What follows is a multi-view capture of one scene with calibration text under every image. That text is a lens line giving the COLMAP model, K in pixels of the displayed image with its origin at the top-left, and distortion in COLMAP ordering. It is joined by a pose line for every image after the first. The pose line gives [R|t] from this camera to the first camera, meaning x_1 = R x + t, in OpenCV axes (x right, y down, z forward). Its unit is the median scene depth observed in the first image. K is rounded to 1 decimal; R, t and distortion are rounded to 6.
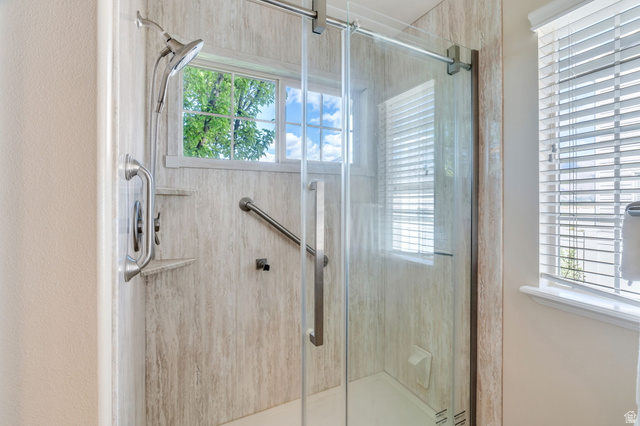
lens RADIAL K [[288.2, 0, 323.4], [0, 288.2, 207.5], [0, 0, 1]] dist [-0.006150, -0.000037]
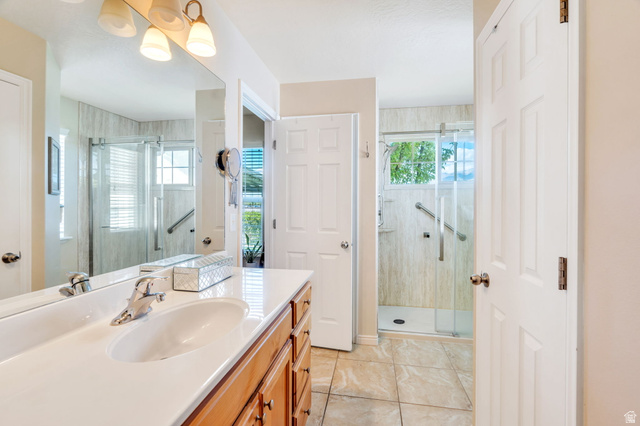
lens RADIAL K [[288.2, 0, 322.2], [0, 288.2, 208.0], [0, 0, 1]] dist [-0.006150, -0.000037]
pose [[0.793205, 0.005805, -0.608927, 0.464291], [-0.003019, 0.999980, 0.005600, -0.001832], [0.608947, -0.002604, 0.793206, -1.120157]]
